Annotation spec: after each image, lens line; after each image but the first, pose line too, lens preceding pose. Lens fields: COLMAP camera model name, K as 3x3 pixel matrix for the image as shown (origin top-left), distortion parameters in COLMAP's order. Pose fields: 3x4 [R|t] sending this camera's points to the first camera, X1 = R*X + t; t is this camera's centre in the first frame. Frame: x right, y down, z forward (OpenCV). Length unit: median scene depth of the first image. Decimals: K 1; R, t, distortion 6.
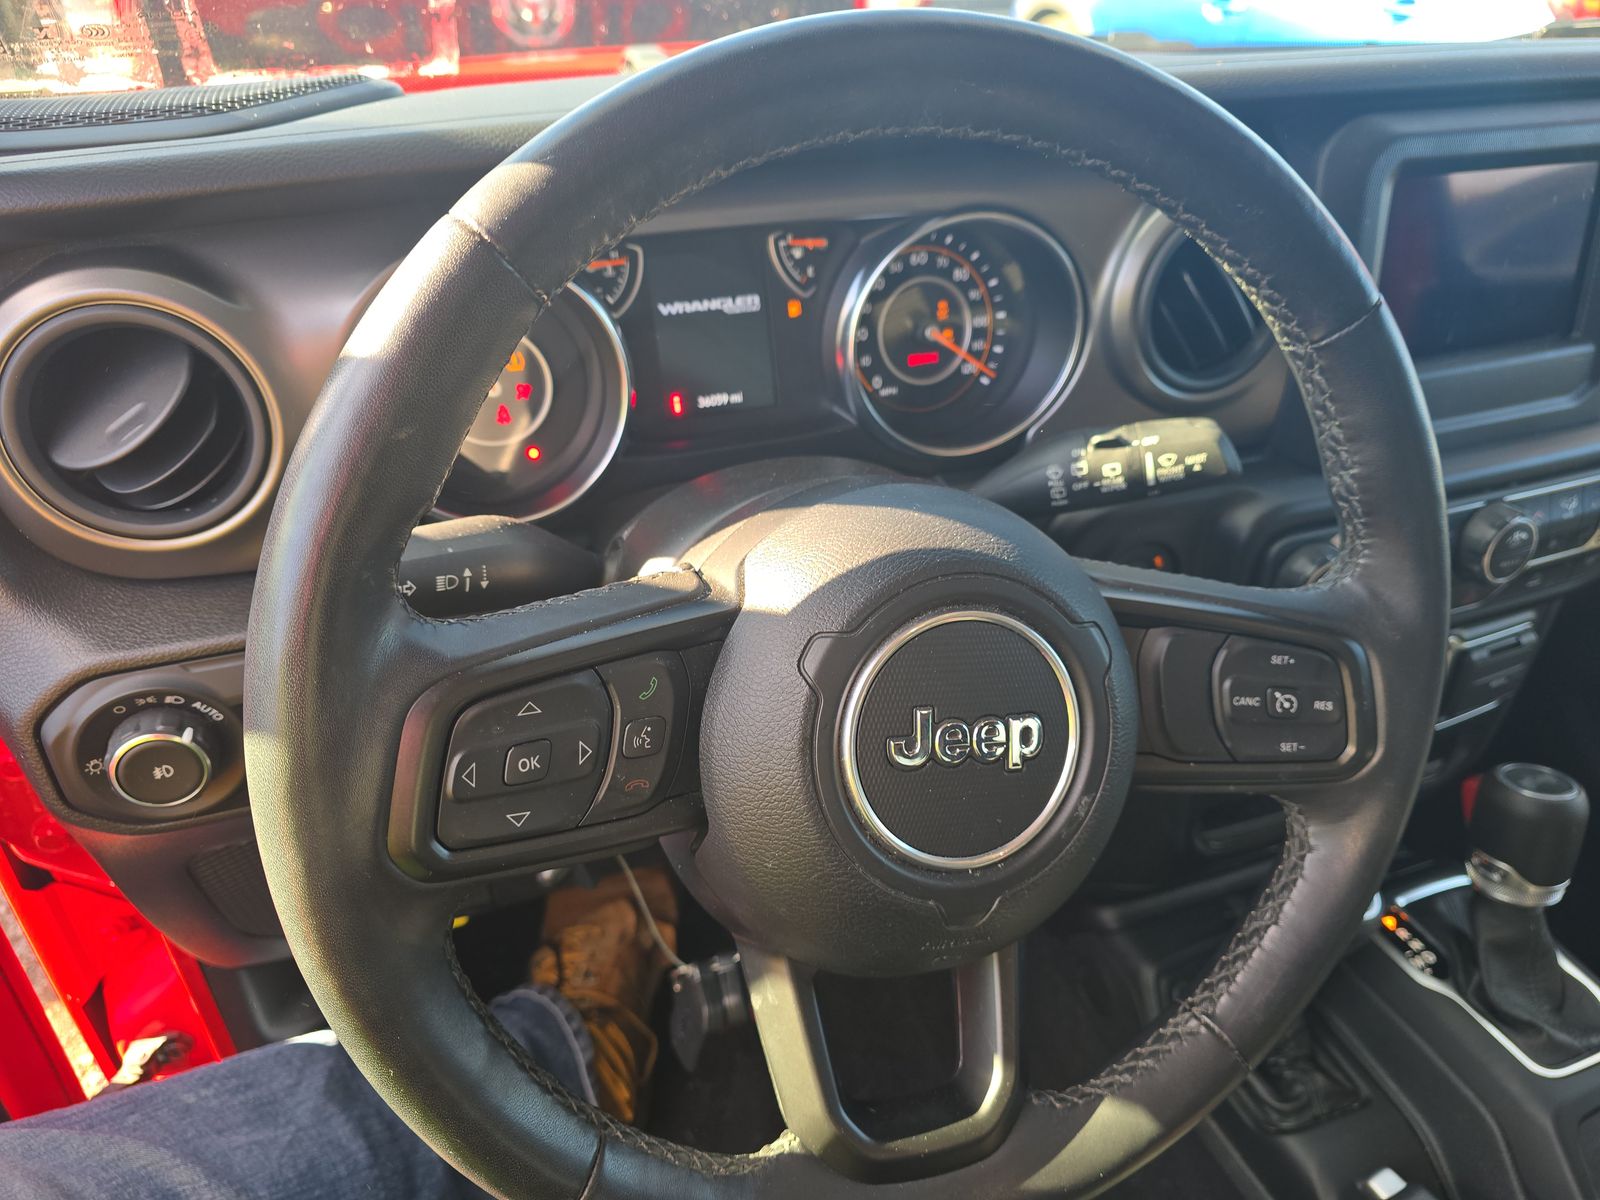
lens RADIAL K [[1083.7, 0, 793.0], [0, 1083.7, 593.1], [0, 0, 1]] dist [0.045884, -0.056574]
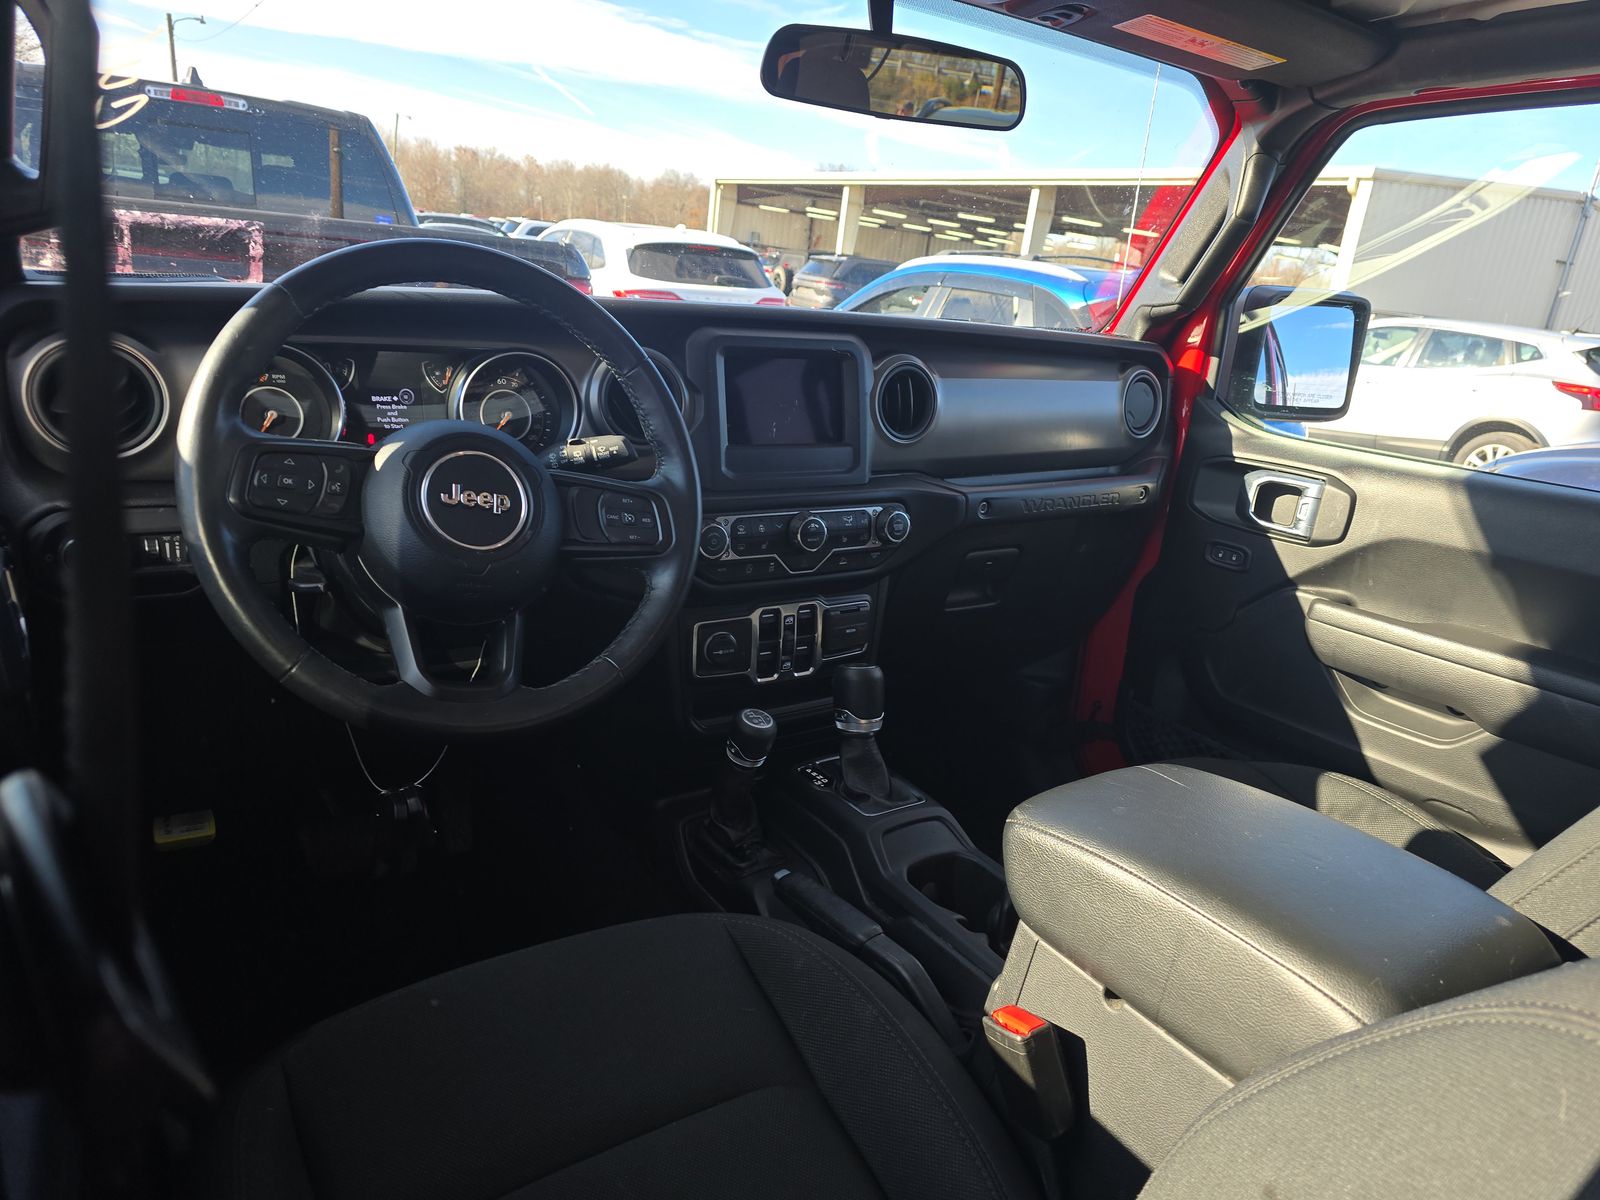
lens RADIAL K [[1082.8, 0, 809.4], [0, 1082.8, 602.6], [0, 0, 1]] dist [0.052912, -0.048163]
pose [[0.974275, -0.007042, 0.225252, 0.219640], [0.071030, 0.958163, -0.277271, 0.716138], [-0.213875, 0.286138, 0.934014, -0.937884]]
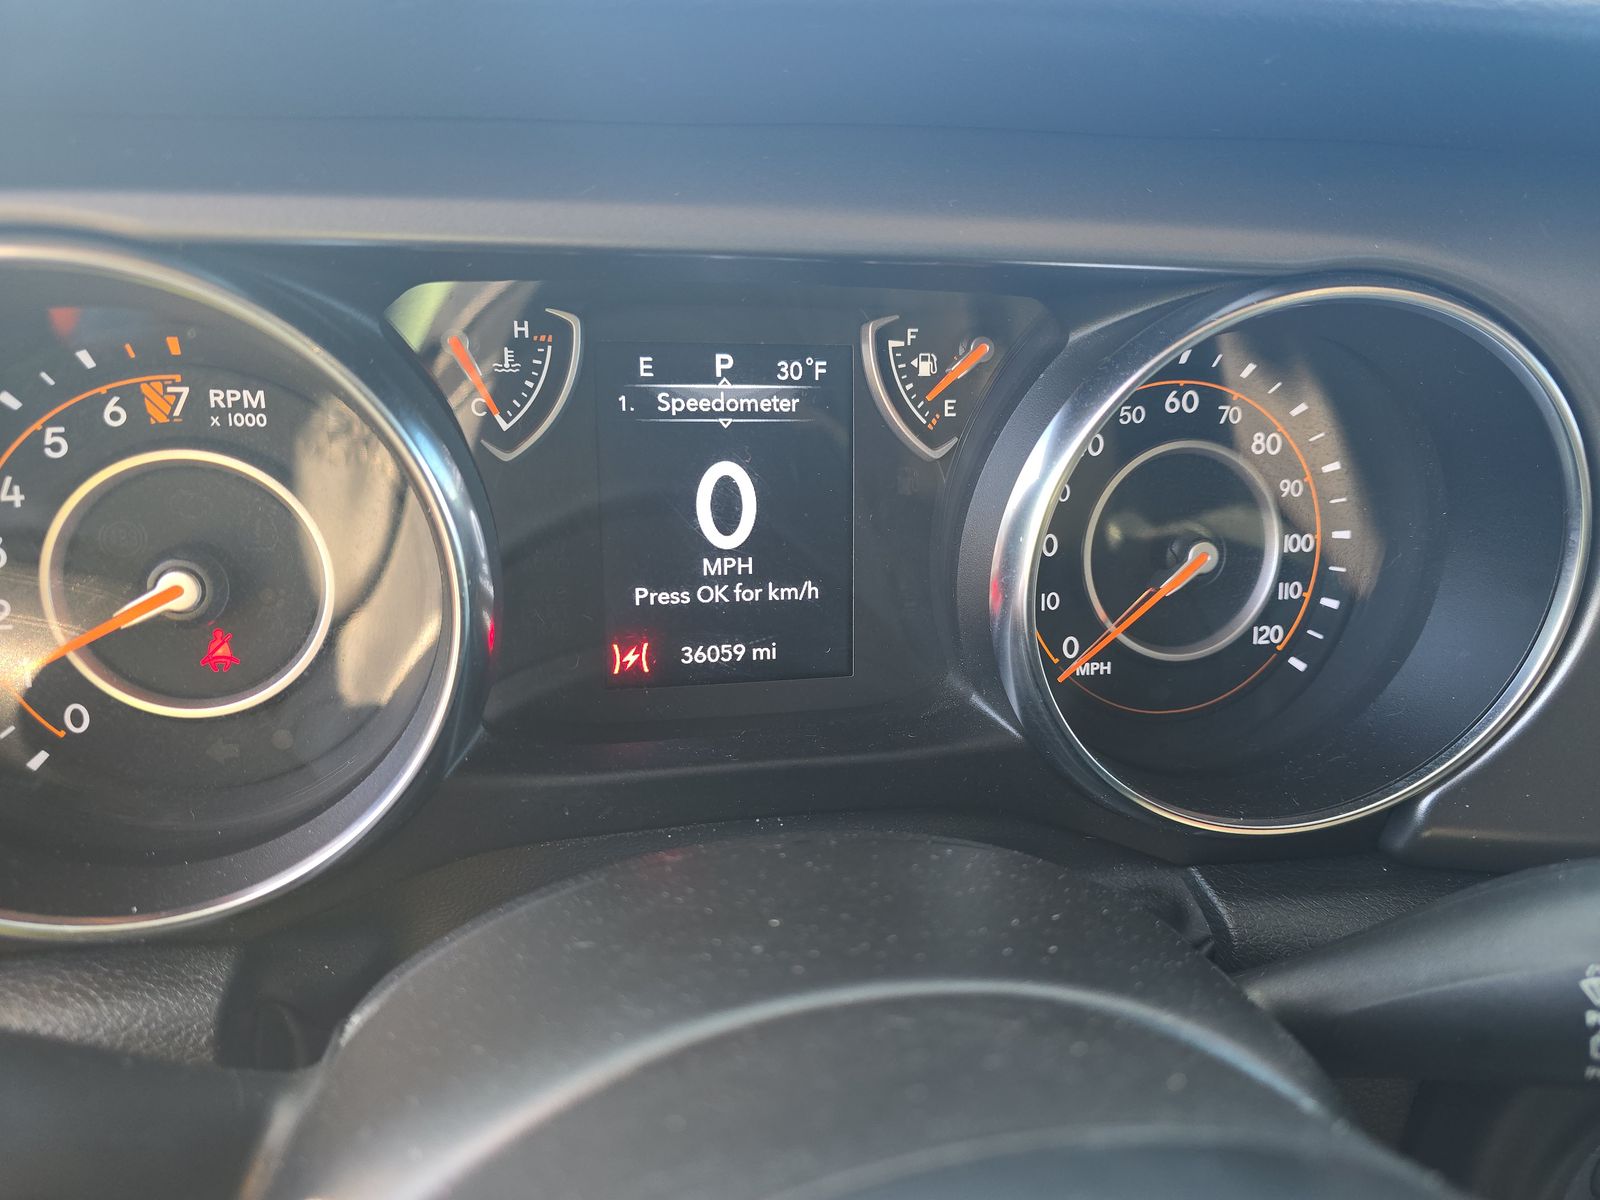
lens RADIAL K [[1082.8, 0, 809.4], [0, 1082.8, 602.6], [0, 0, 1]] dist [0.052912, -0.048163]
pose [[0.988766, 0.099590, -0.111460, 0.017316], [-0.117115, 0.979530, -0.163722, -0.129000], [0.092873, 0.174937, 0.980190, 0.551232]]
